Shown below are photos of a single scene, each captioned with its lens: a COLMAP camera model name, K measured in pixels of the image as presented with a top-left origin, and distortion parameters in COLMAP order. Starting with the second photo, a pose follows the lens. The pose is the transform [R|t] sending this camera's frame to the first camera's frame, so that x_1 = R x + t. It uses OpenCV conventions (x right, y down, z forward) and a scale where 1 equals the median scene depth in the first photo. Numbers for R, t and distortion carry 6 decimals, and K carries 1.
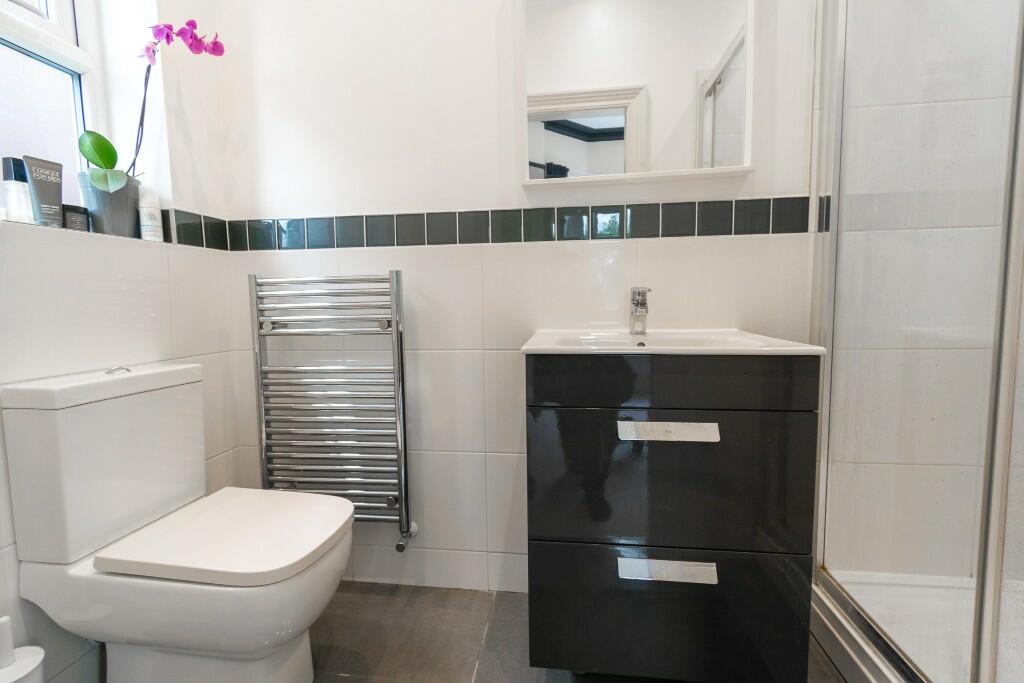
lens RADIAL K [[450.9, 0, 512.0], [0, 450.9, 335.8], [0, 0, 1]] dist [0.004409, -0.001589]
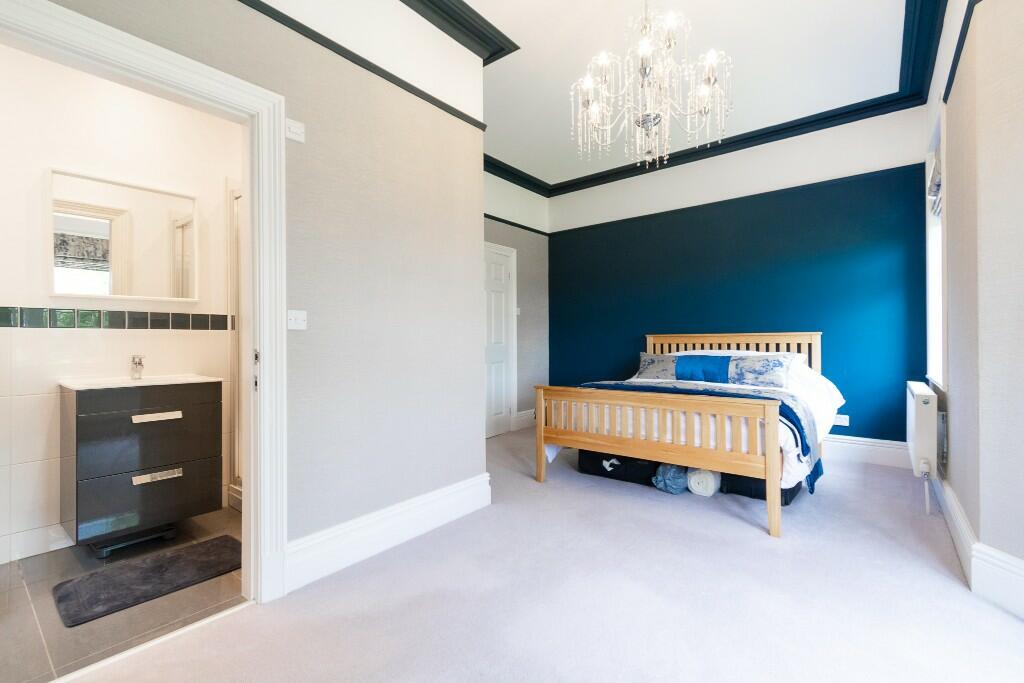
lens RADIAL K [[450.9, 0, 510.3], [0, 450.9, 334.8], [0, 0, 1]] dist [0.004409, -0.001589]
pose [[0.524103, 0.020937, 0.851398, -0.541705], [0.069810, 0.995277, -0.067449, 0.049920], [-0.848789, 0.094786, 0.520166, -1.406740]]
